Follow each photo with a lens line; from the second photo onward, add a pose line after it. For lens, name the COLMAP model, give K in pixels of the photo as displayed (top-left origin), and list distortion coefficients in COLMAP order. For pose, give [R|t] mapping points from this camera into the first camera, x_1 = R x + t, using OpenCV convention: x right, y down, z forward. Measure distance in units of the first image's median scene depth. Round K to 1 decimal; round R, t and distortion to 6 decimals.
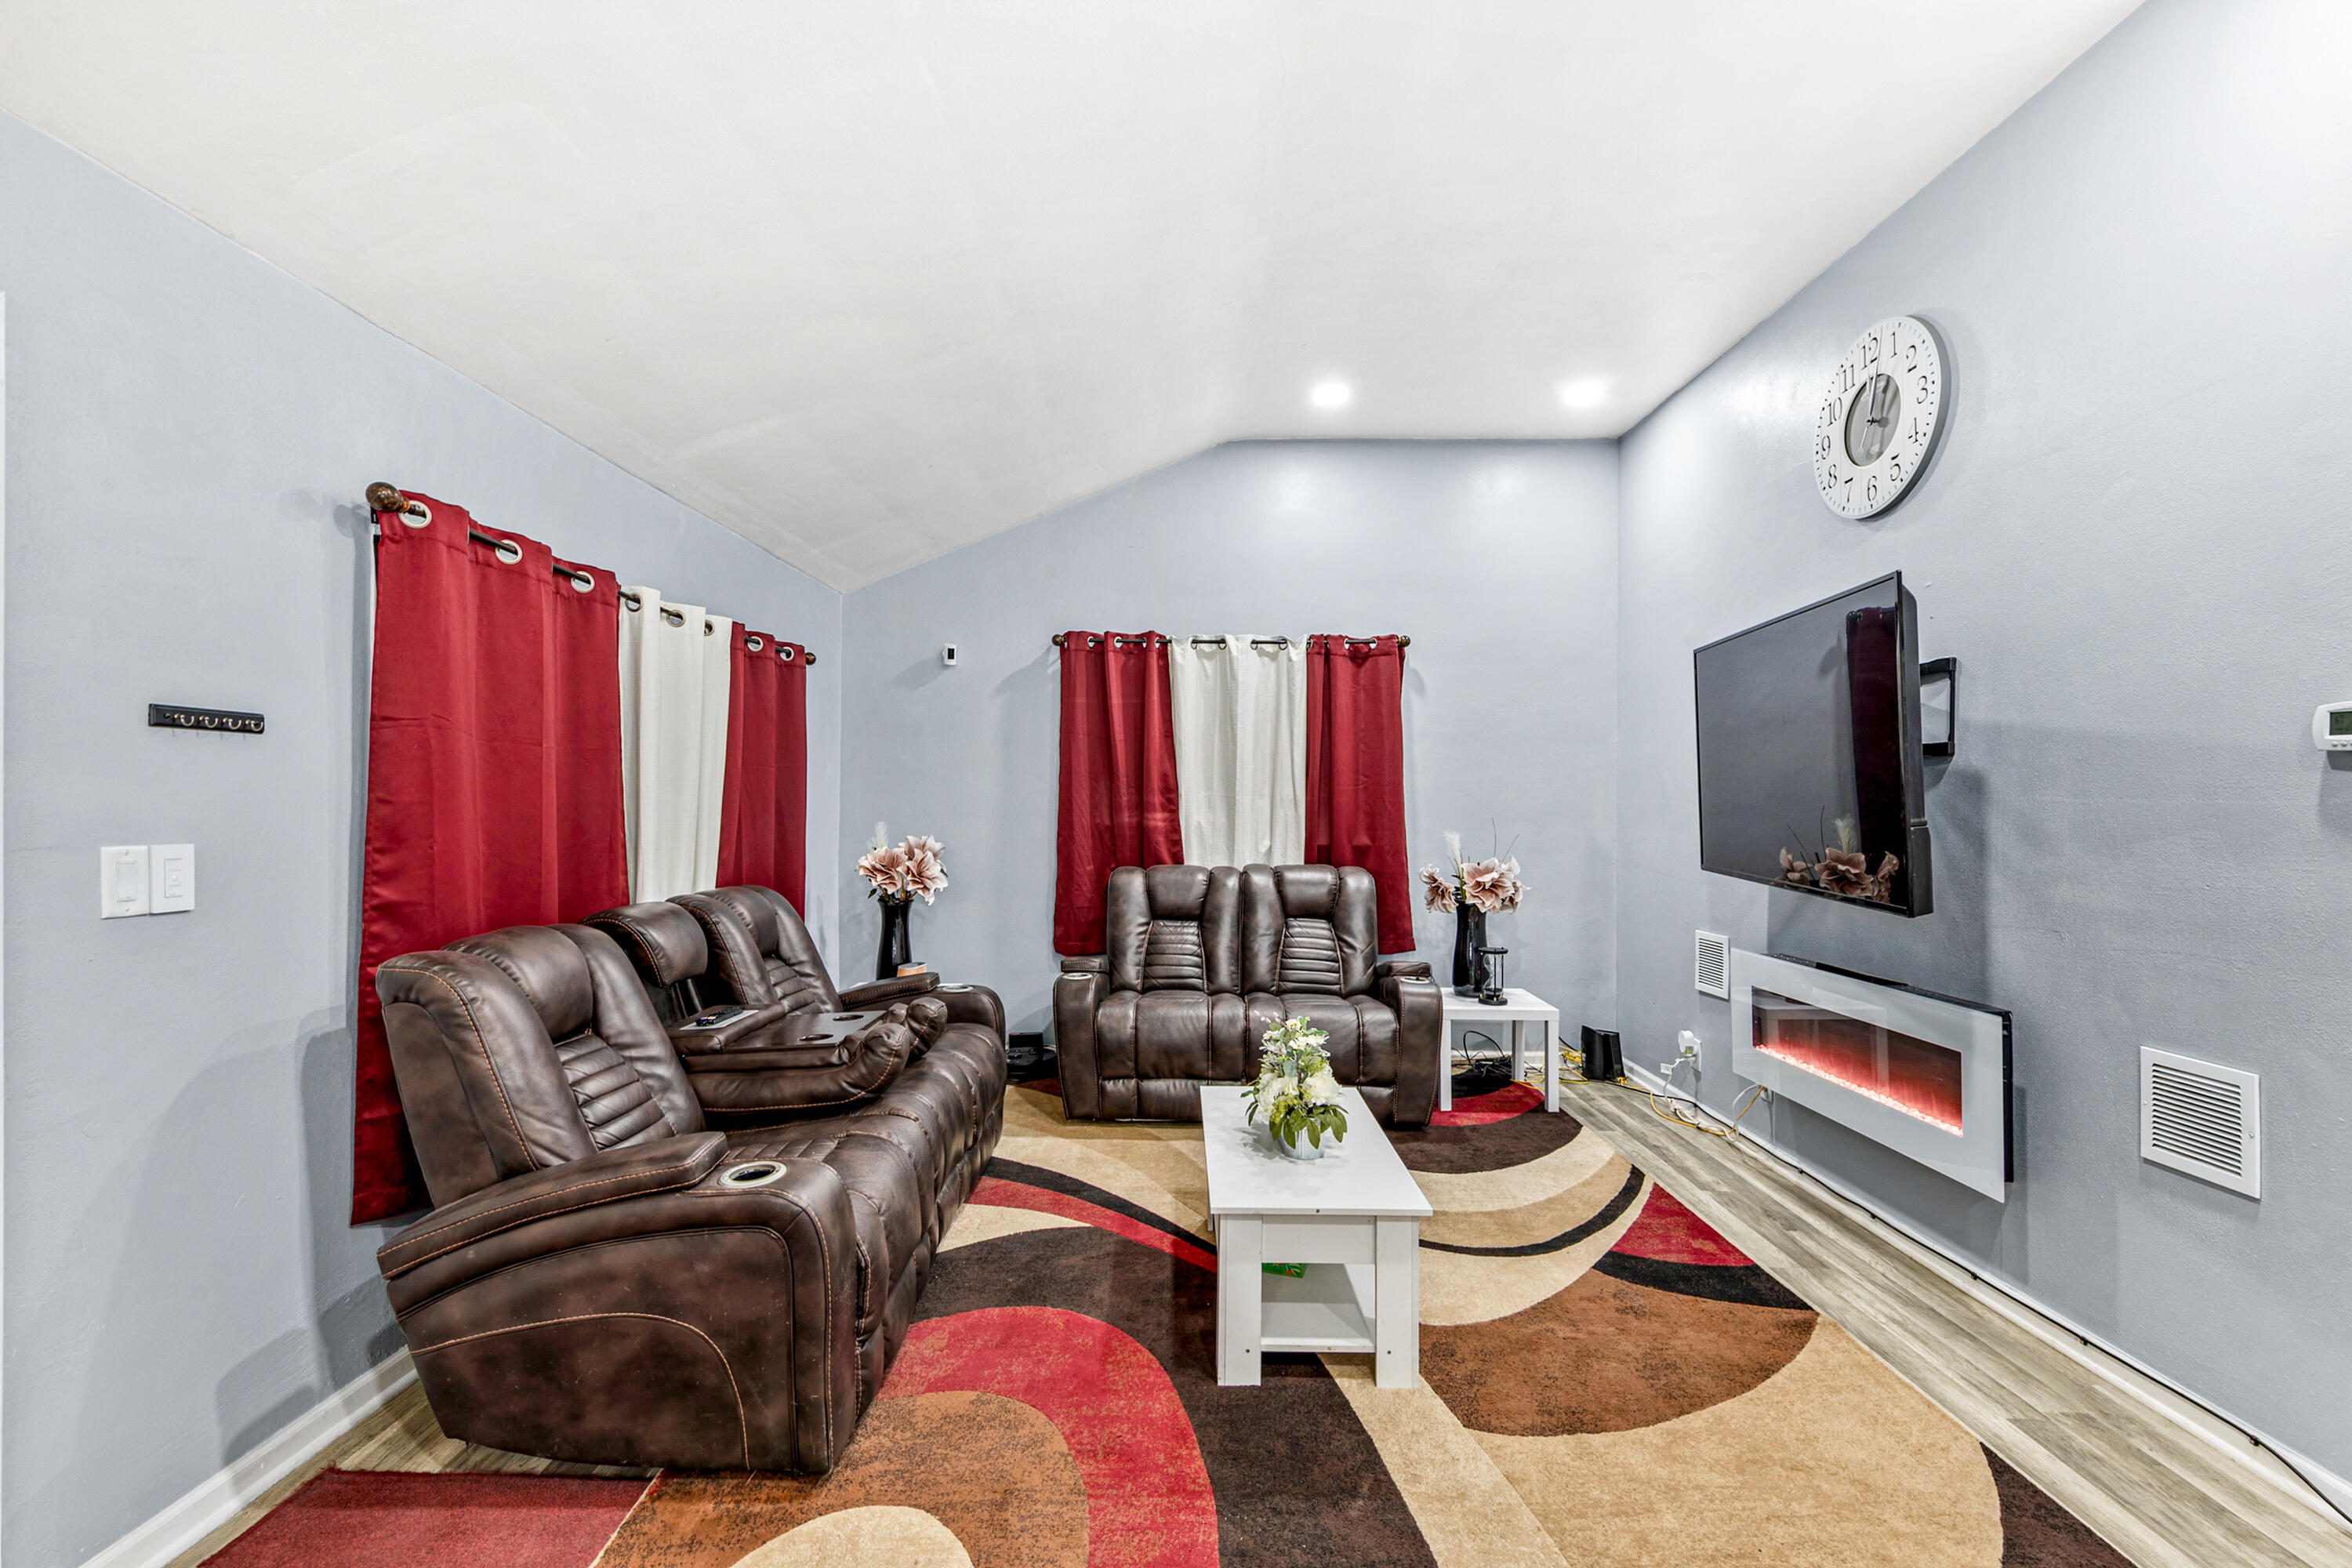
lens RADIAL K [[1020.4, 0, 1166.2], [0, 1020.4, 802.1], [0, 0, 1]] dist [0.002858, -0.000145]
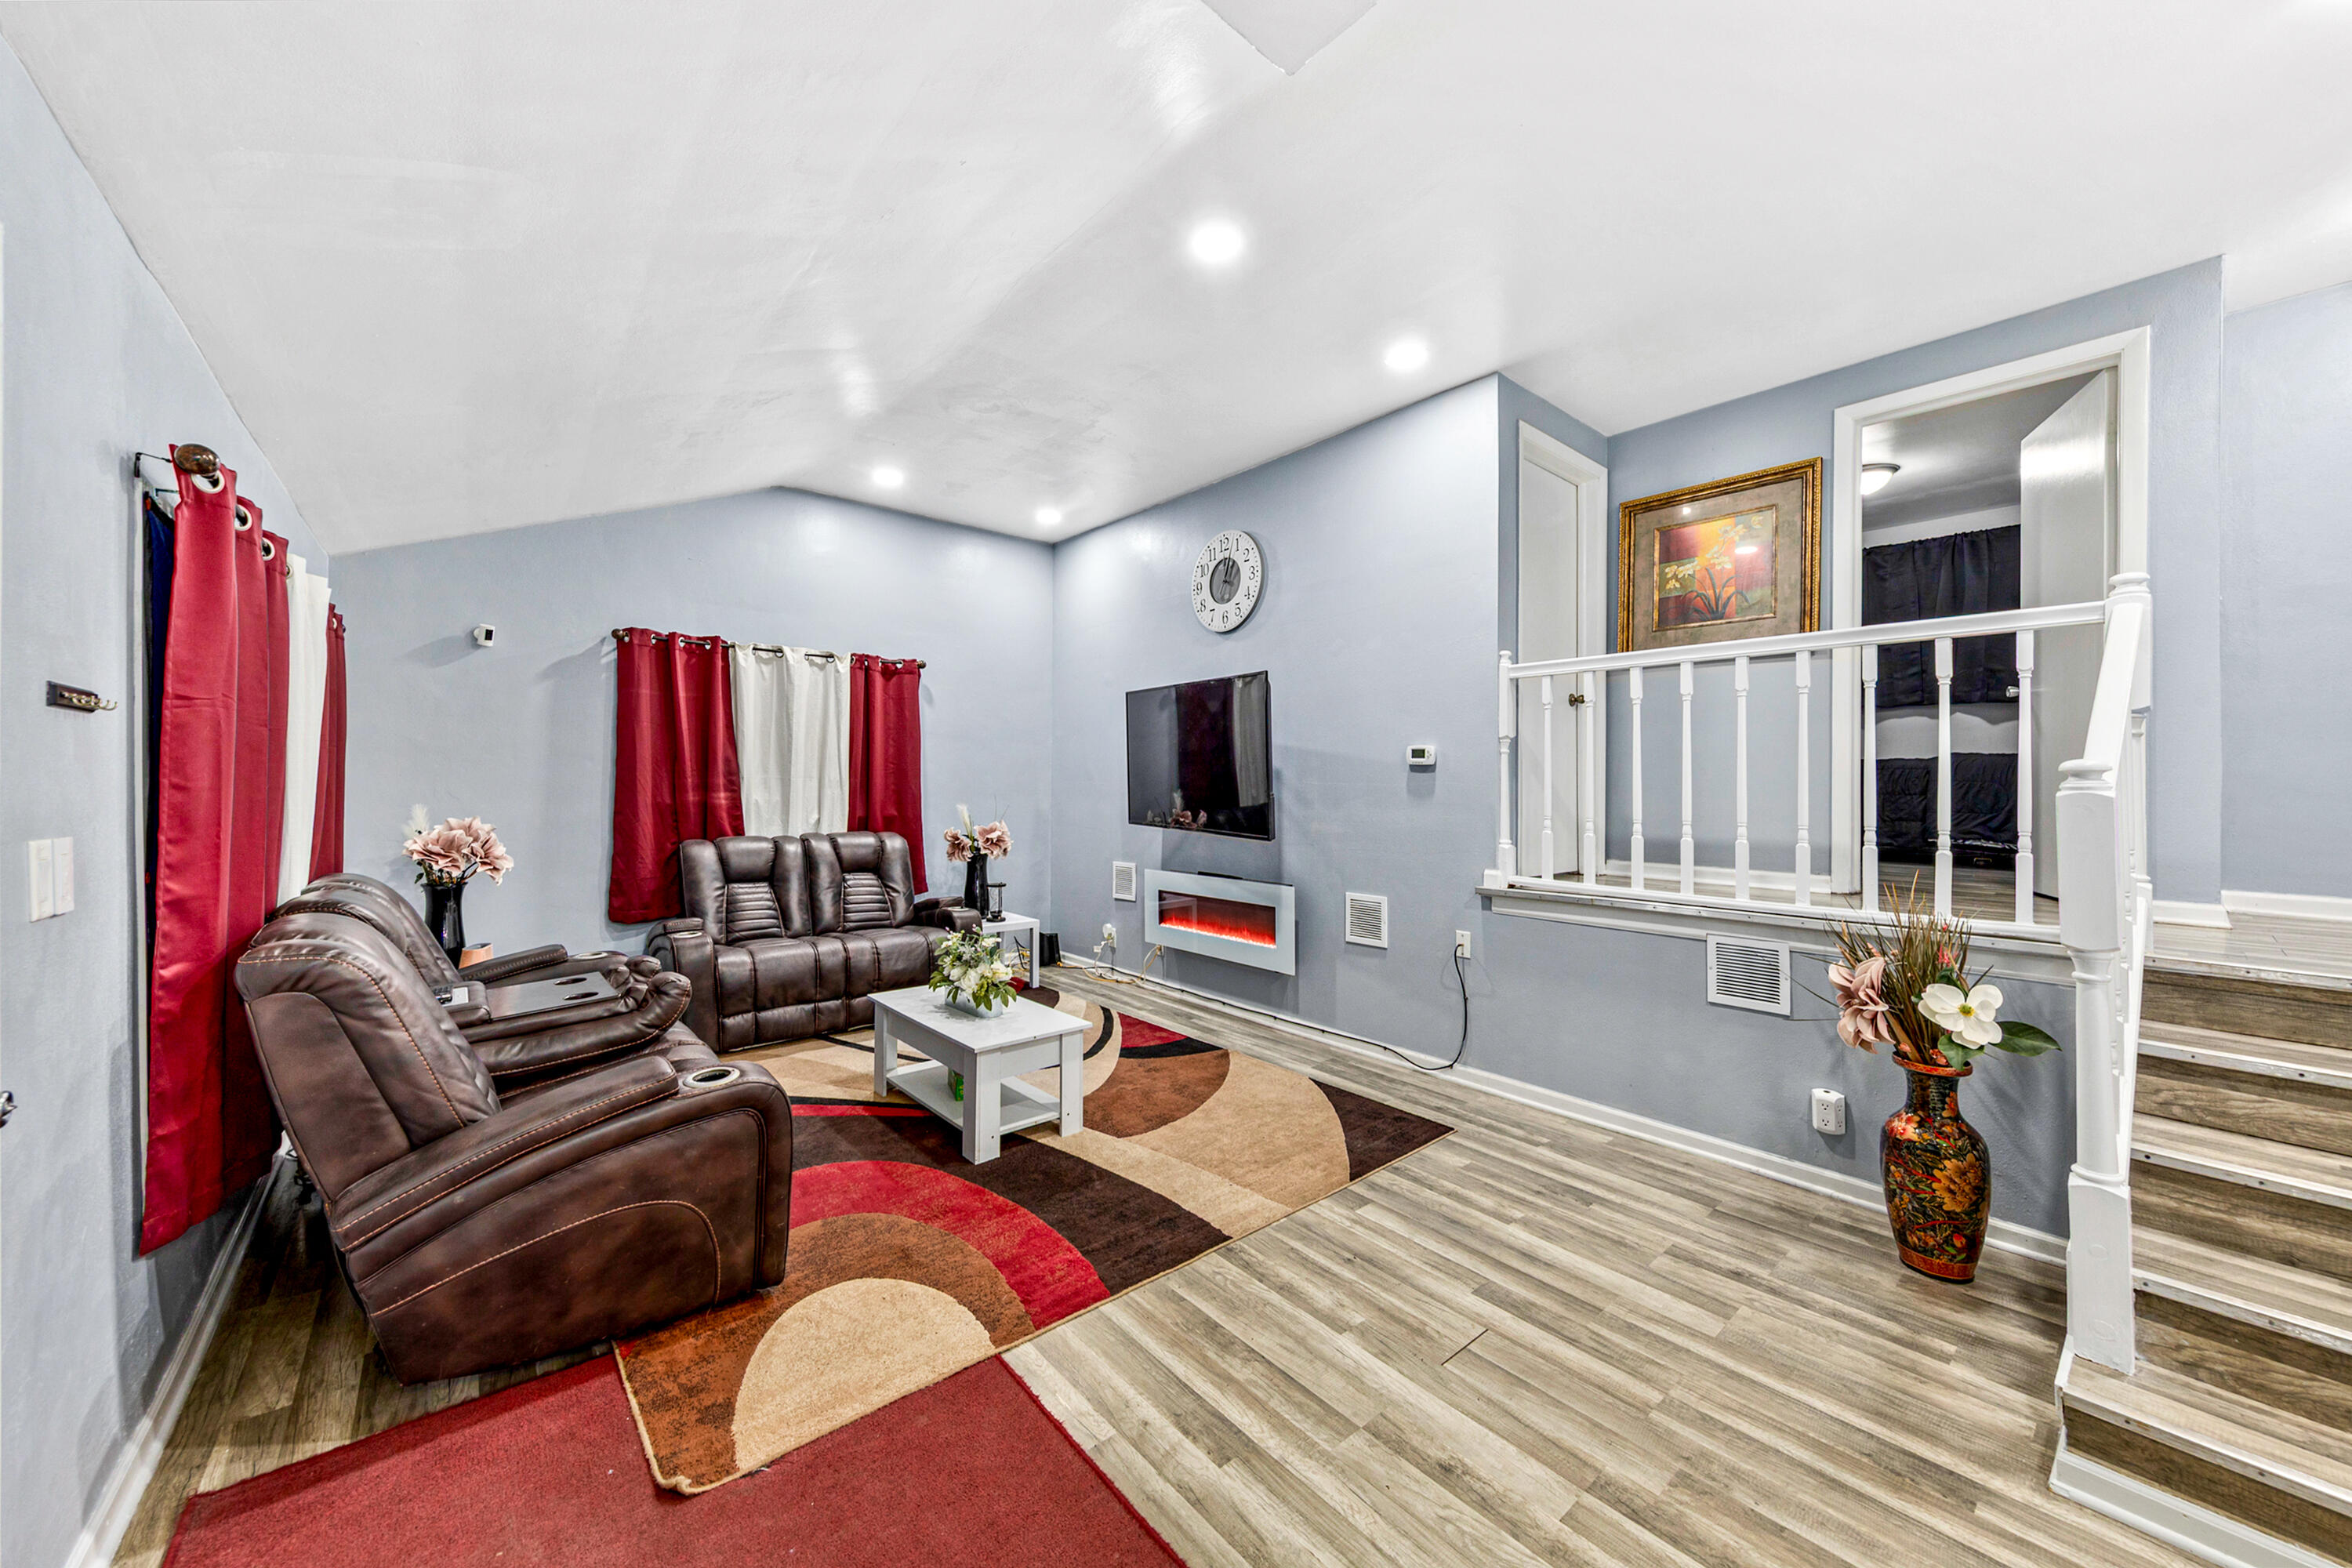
lens RADIAL K [[851.2, 0, 1176.0], [0, 851.2, 784.0], [0, 0, 1]] dist [-0.000515, -0.000172]
pose [[0.748777, -0.001410, 0.662820, -0.439100], [-0.001551, 0.999991, 0.003879, -0.005990], [-0.662820, -0.003932, 0.748769, -0.121706]]
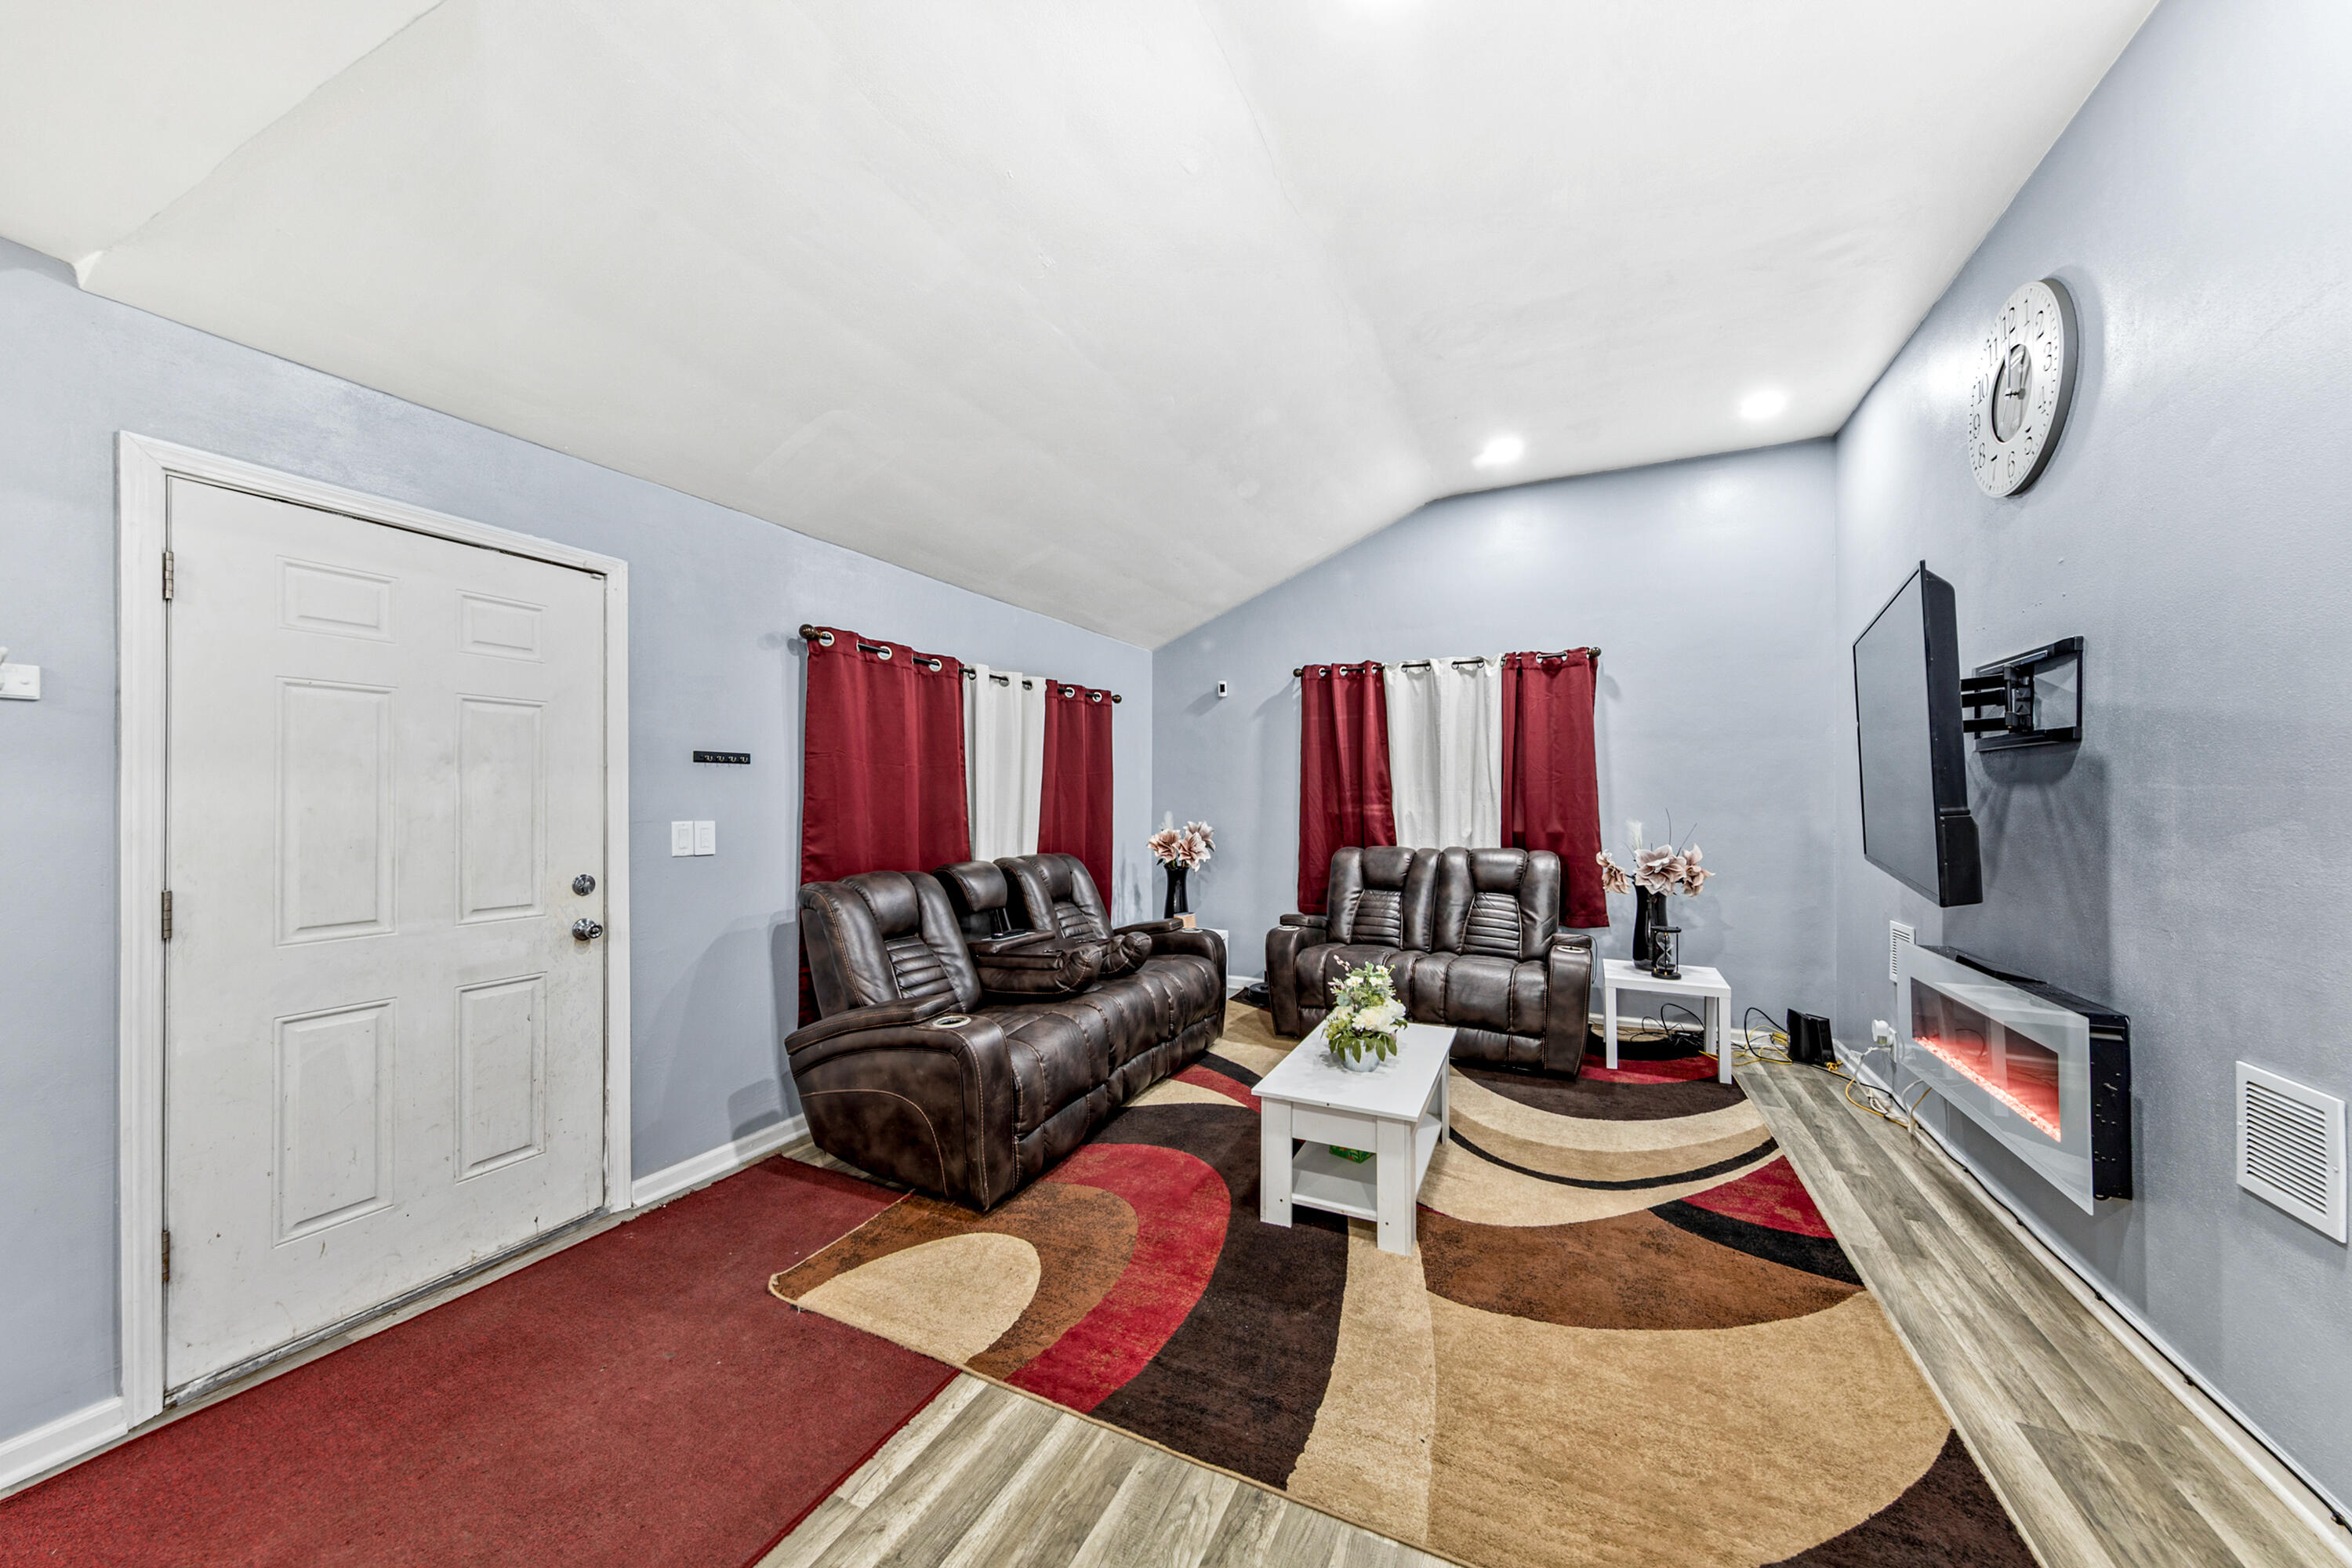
lens RADIAL K [[819.7, 0, 1166.0], [0, 819.7, 797.5], [0, 0, 1]] dist [0.000224, -0.000146]
pose [[0.905250, -0.006111, -0.424835, 0.312505], [0.006337, 0.999980, -0.000882, 0.001623], [0.424832, -0.001894, 0.905270, -0.038413]]
